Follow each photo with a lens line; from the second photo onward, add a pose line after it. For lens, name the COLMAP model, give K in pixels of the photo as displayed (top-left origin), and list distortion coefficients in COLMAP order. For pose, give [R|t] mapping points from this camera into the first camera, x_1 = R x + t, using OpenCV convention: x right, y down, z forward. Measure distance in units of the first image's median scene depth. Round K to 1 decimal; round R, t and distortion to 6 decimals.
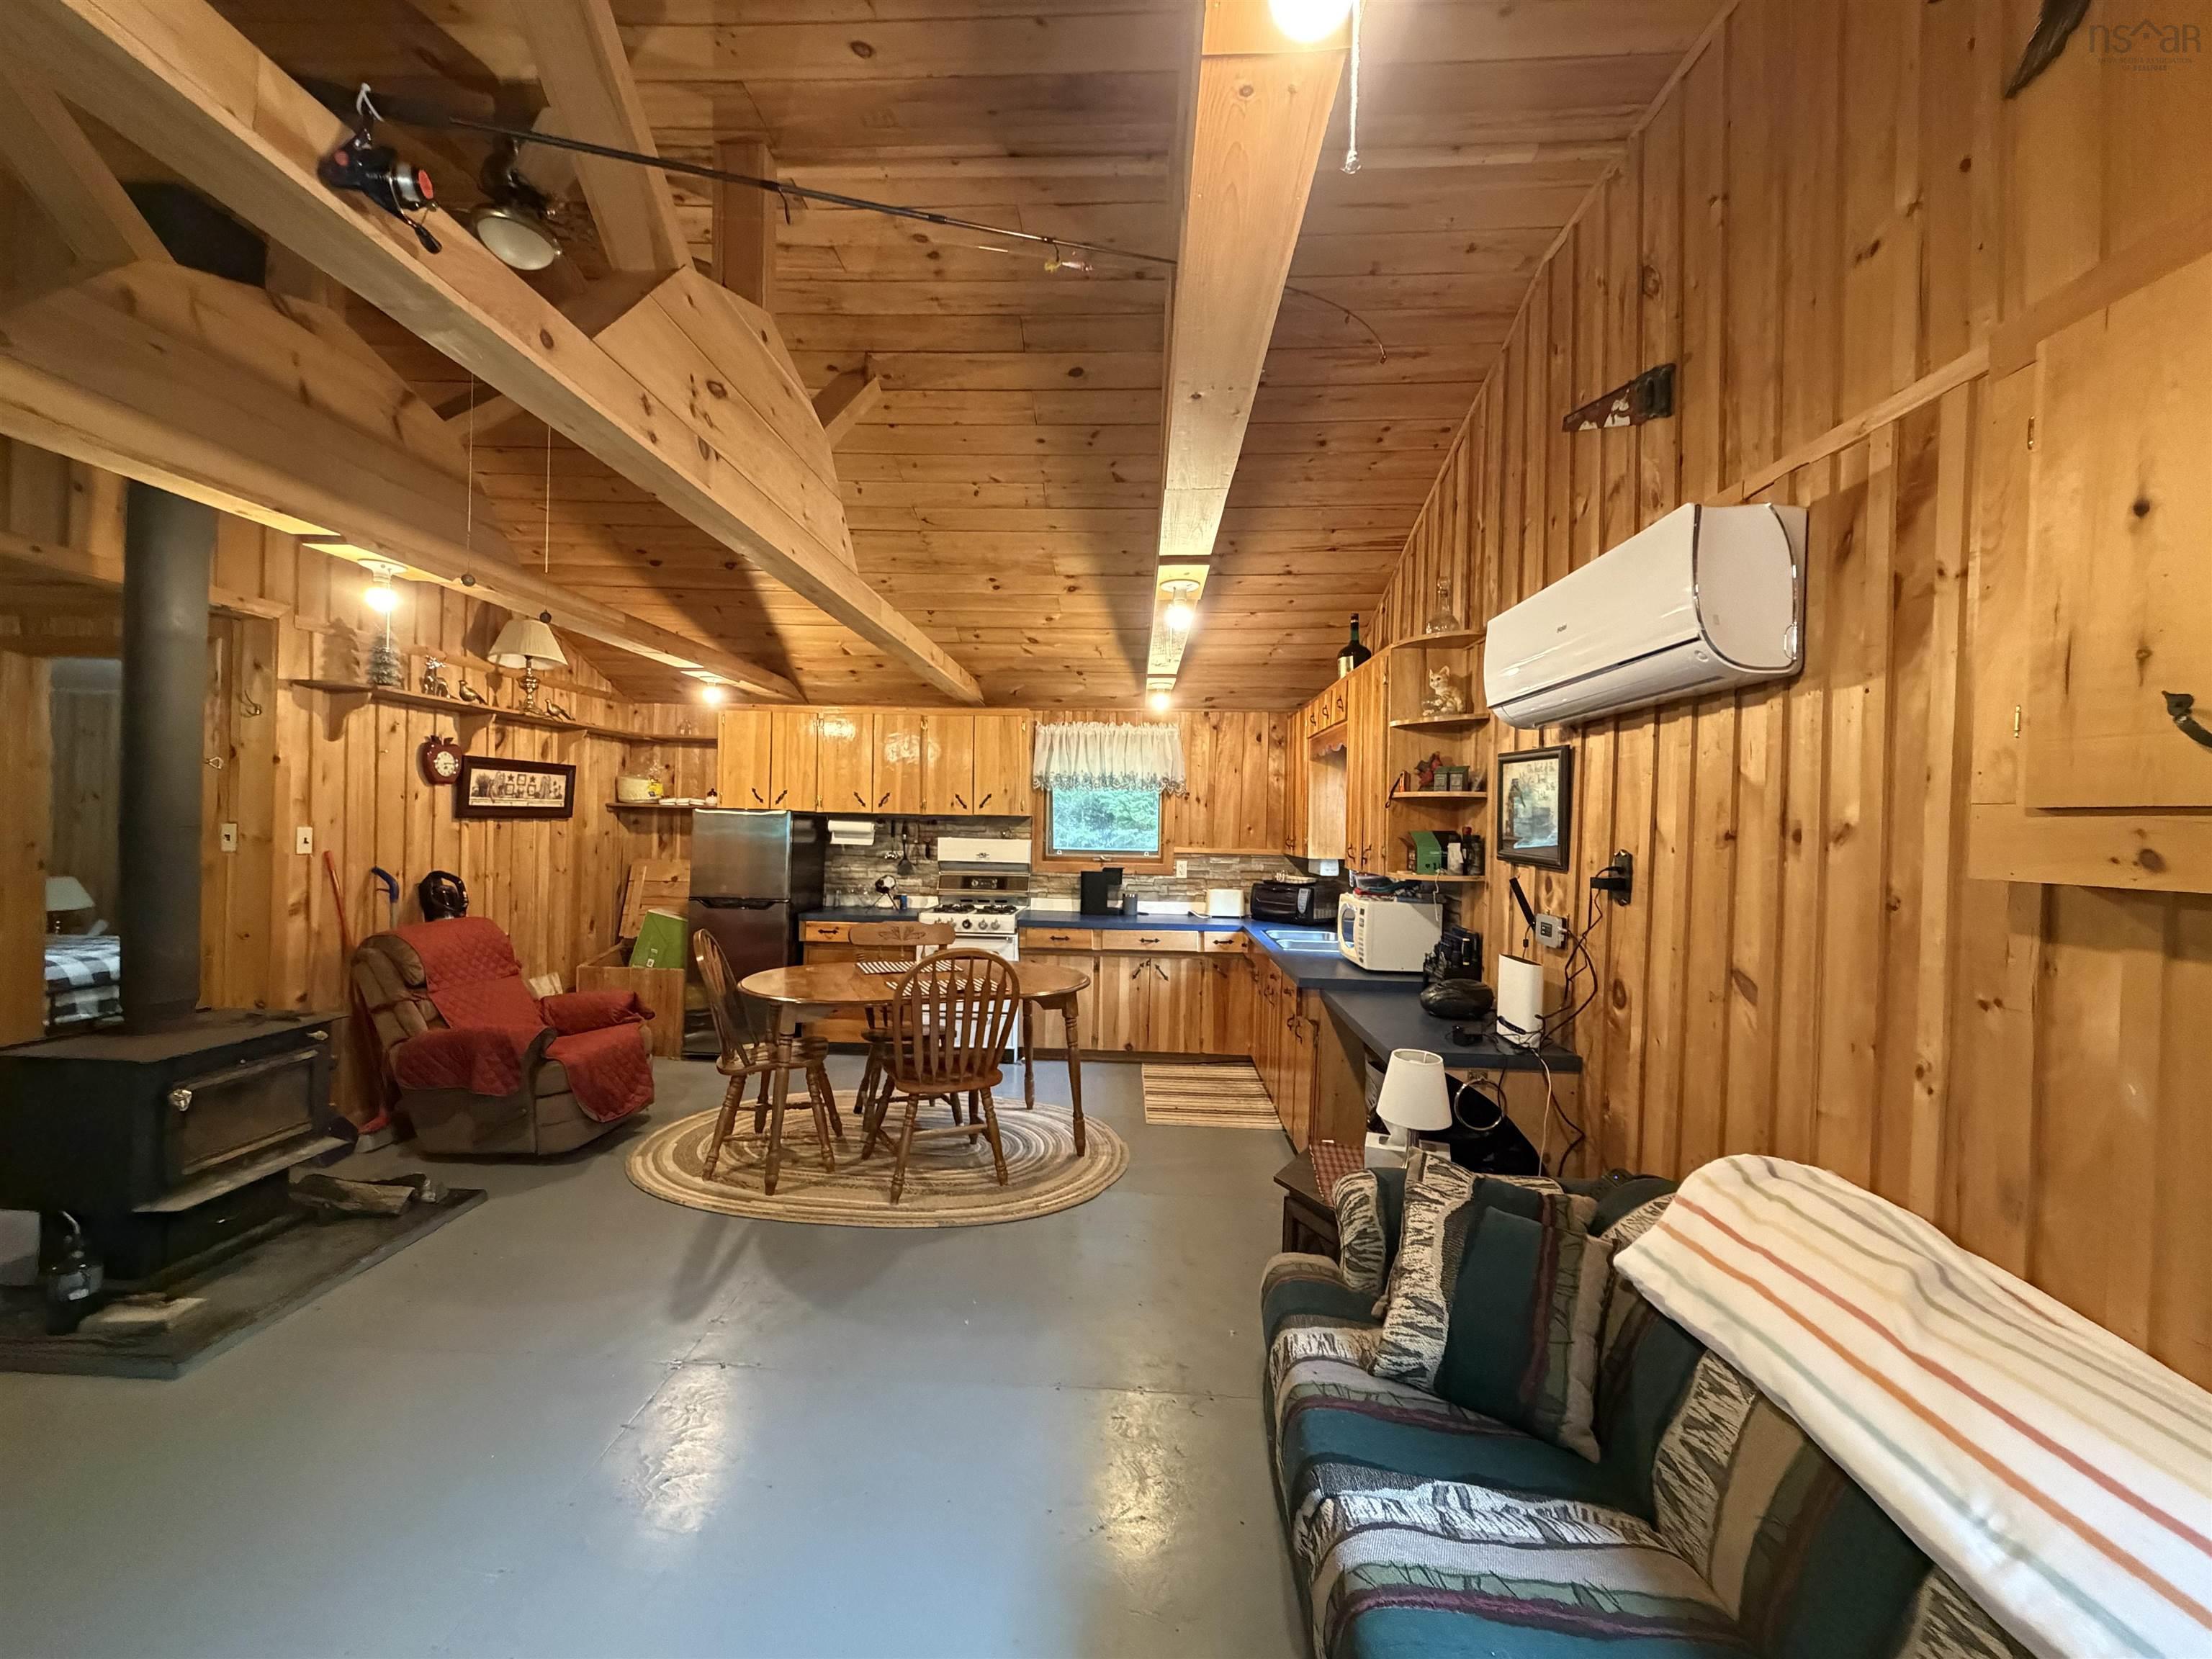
lens RADIAL K [[883.5, 0, 1100.7], [0, 883.5, 829.9], [0, 0, 1]] dist [0.002109, -0.000129]
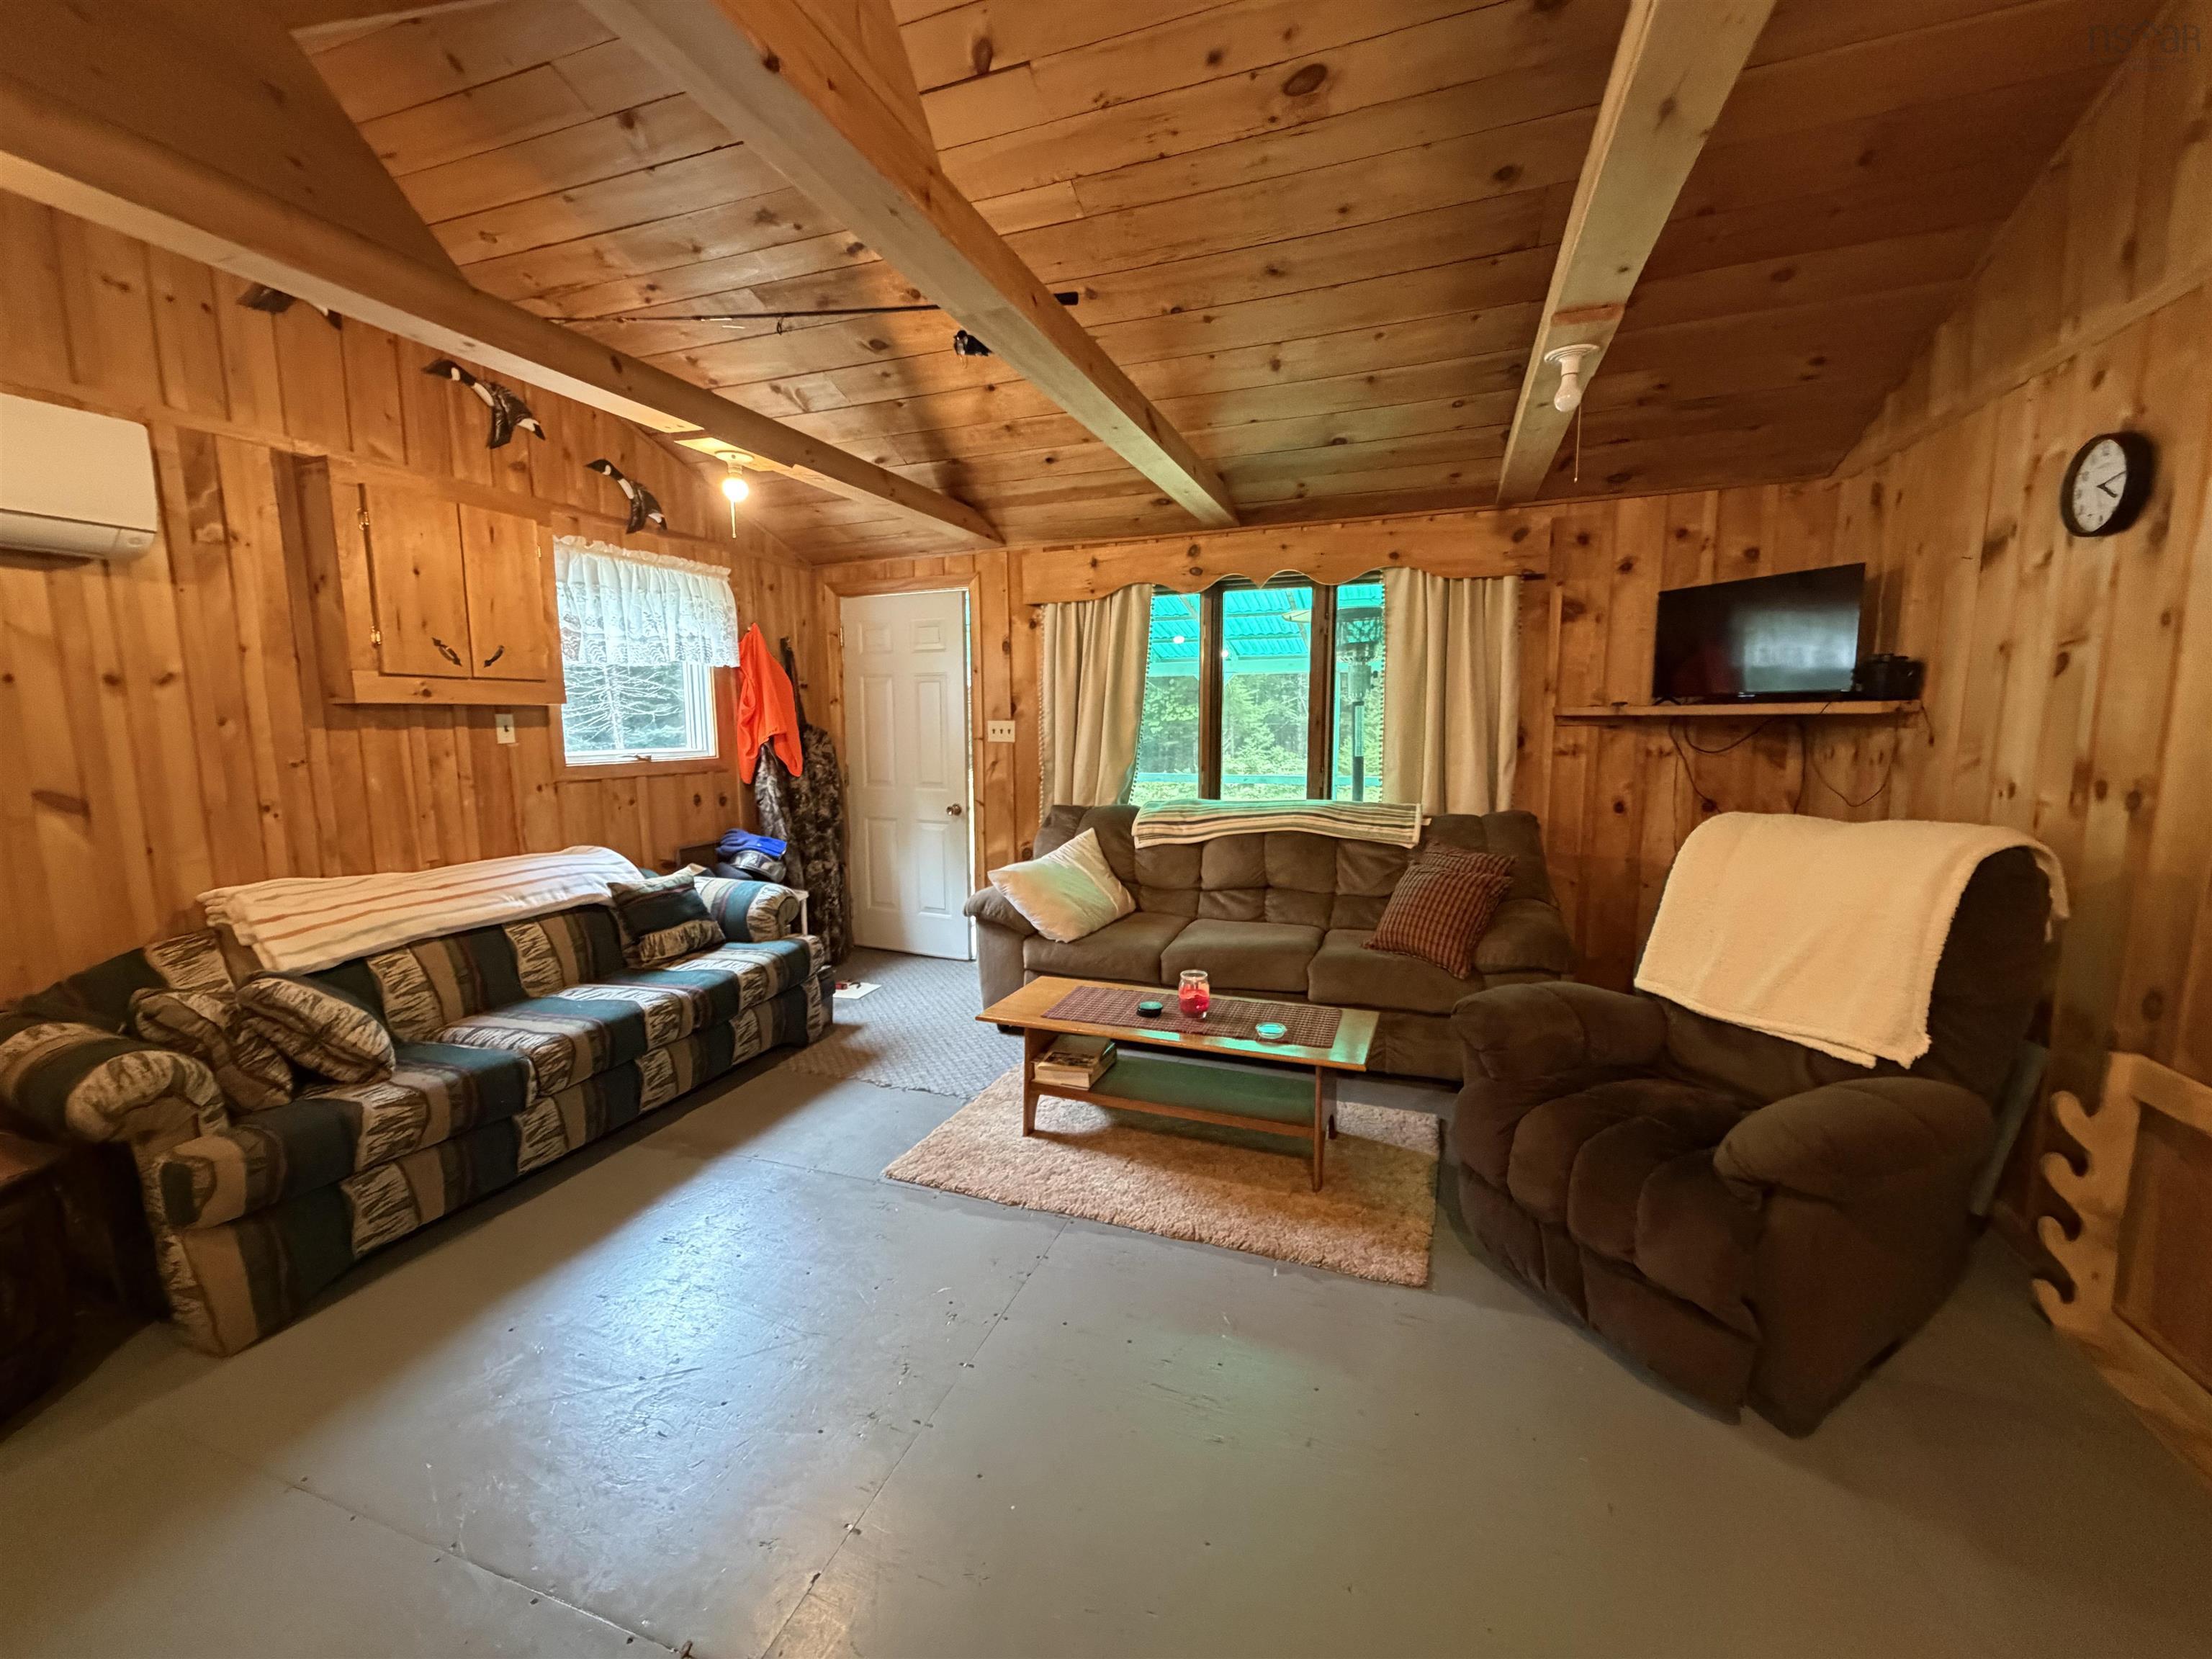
lens RADIAL K [[883.5, 0, 1100.7], [0, 883.5, 829.9], [0, 0, 1]] dist [0.002109, -0.000129]
pose [[-0.954181, -0.057586, 0.293637, -1.140884], [-0.015163, 0.989352, 0.144751, 0.014649], [-0.298846, 0.133666, -0.944894, 1.927462]]
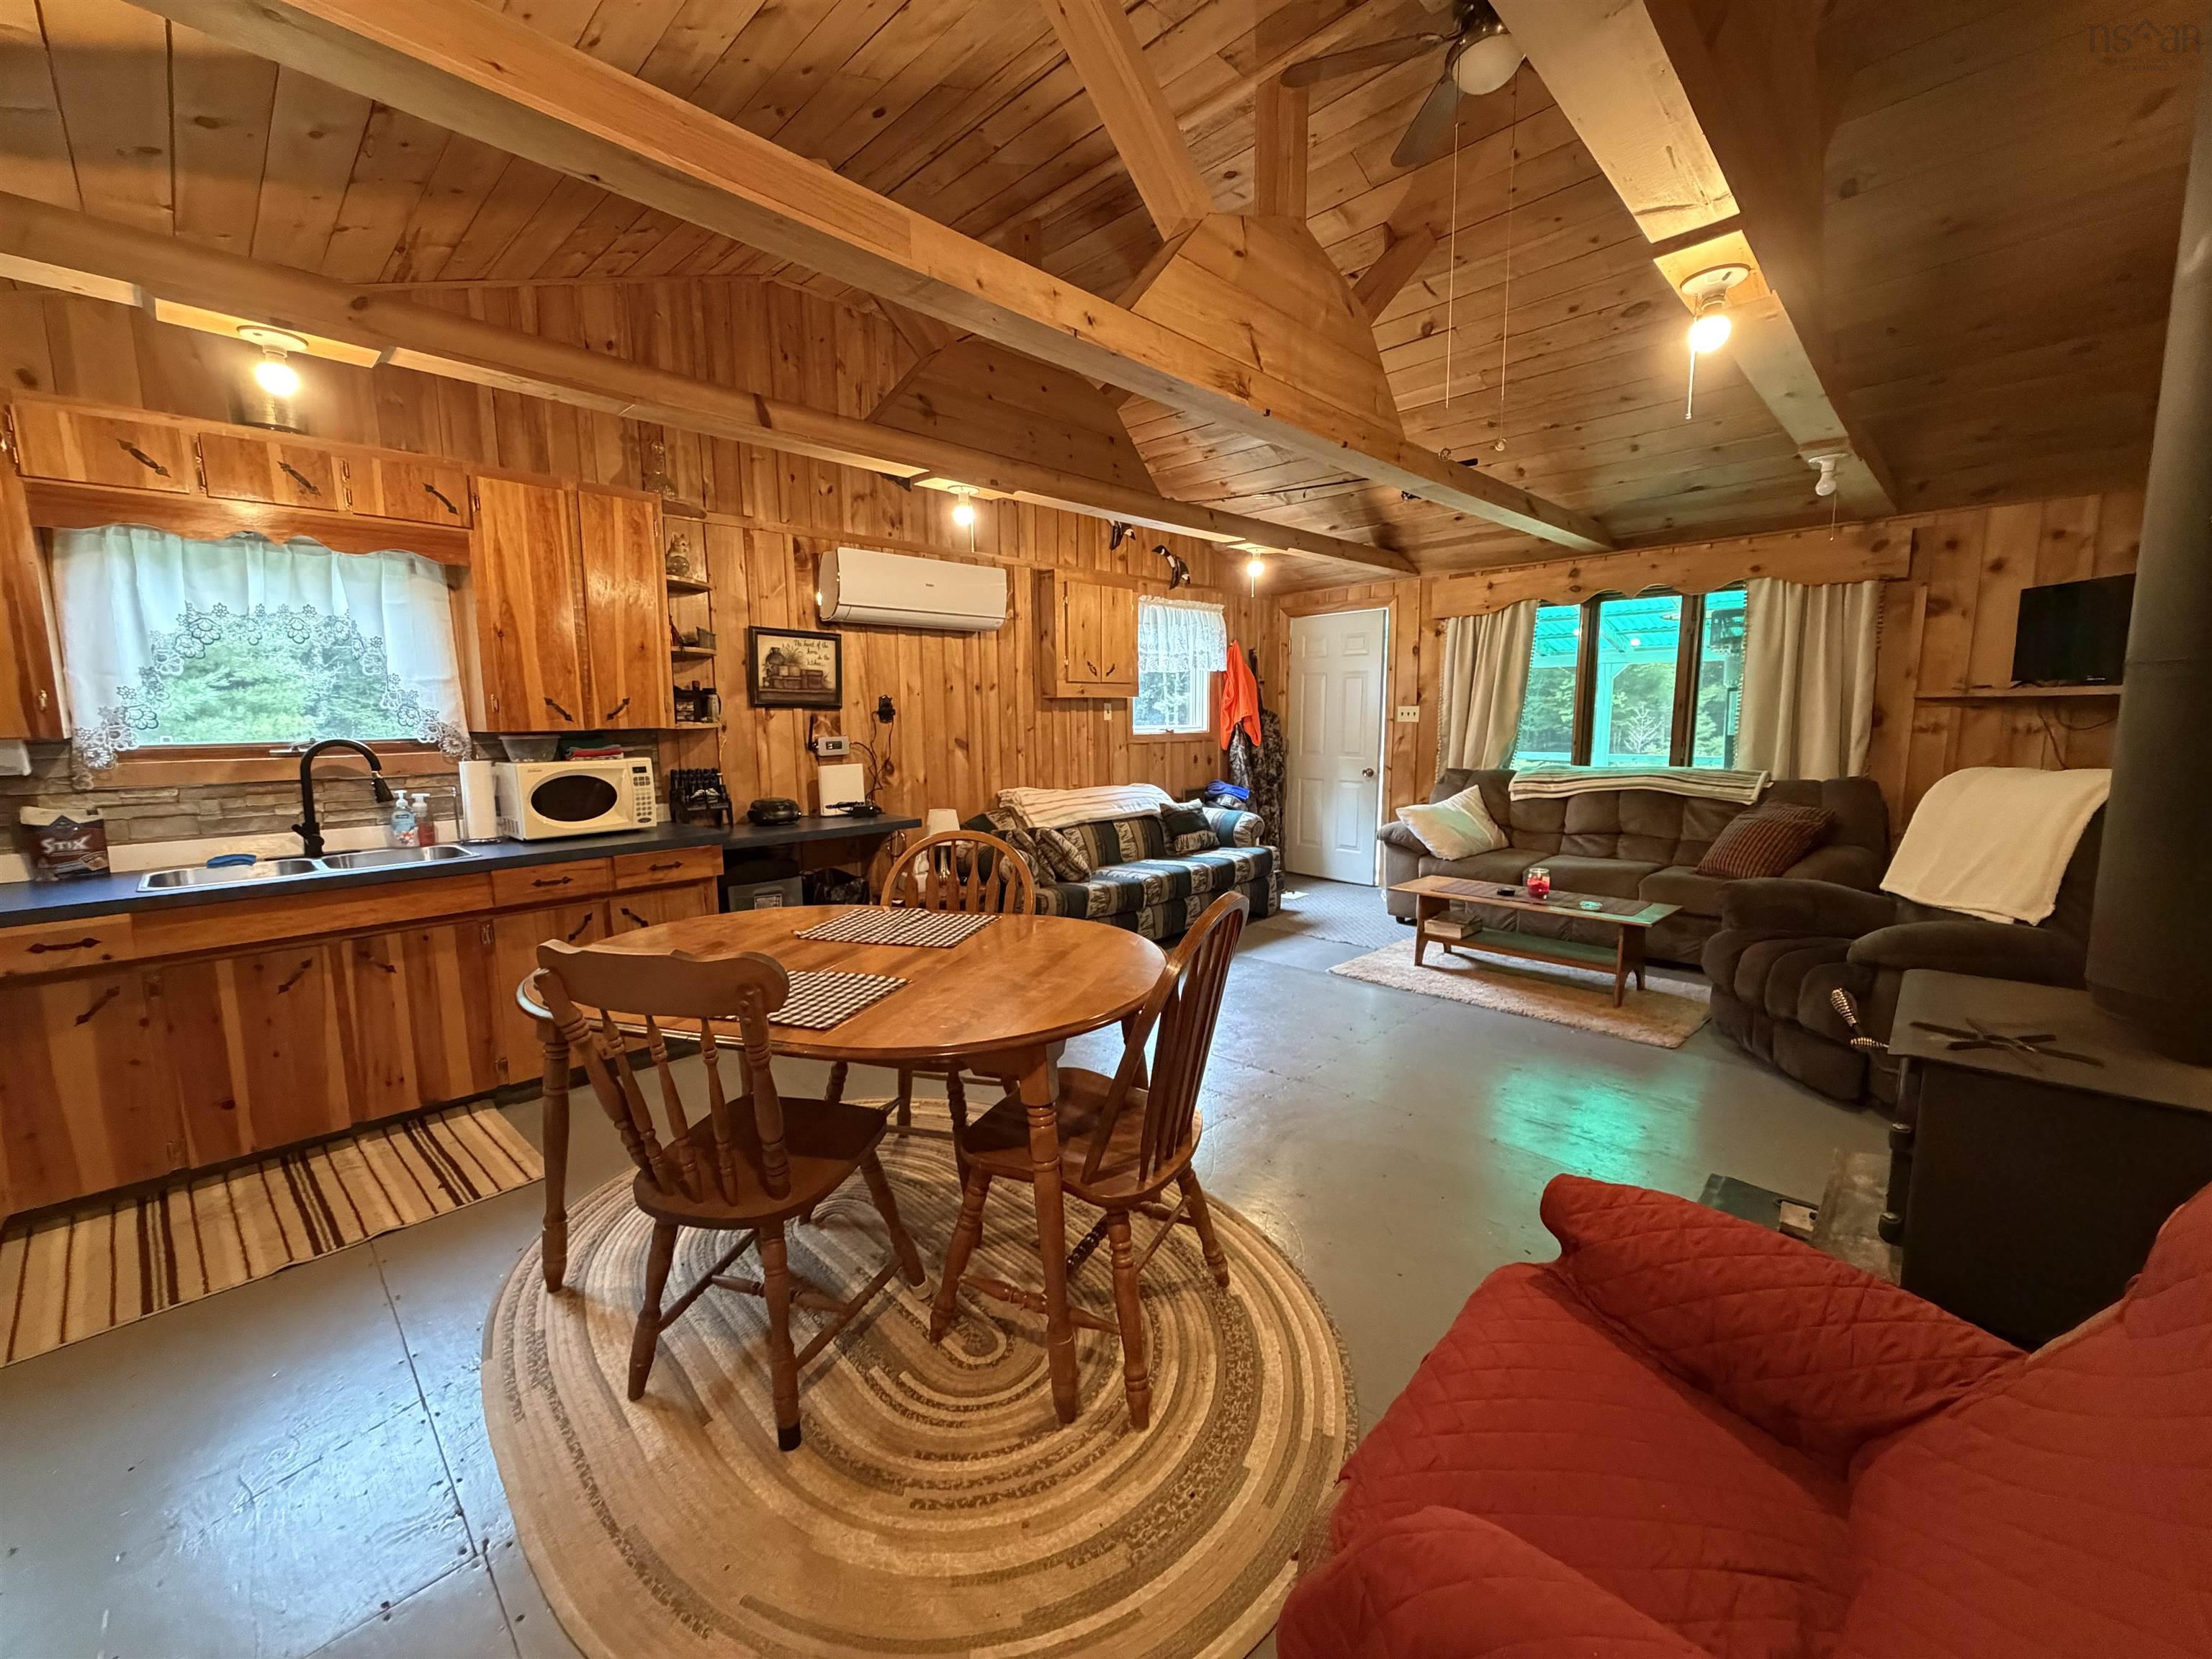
lens RADIAL K [[883.5, 0, 1100.7], [0, 883.5, 829.9], [0, 0, 1]] dist [0.002109, -0.000129]
pose [[-0.743165, -0.106983, 0.660501, -1.562144], [-0.000975, 0.987307, 0.158819, 0.006915], [-0.669108, 0.117385, -0.733836, 3.023707]]
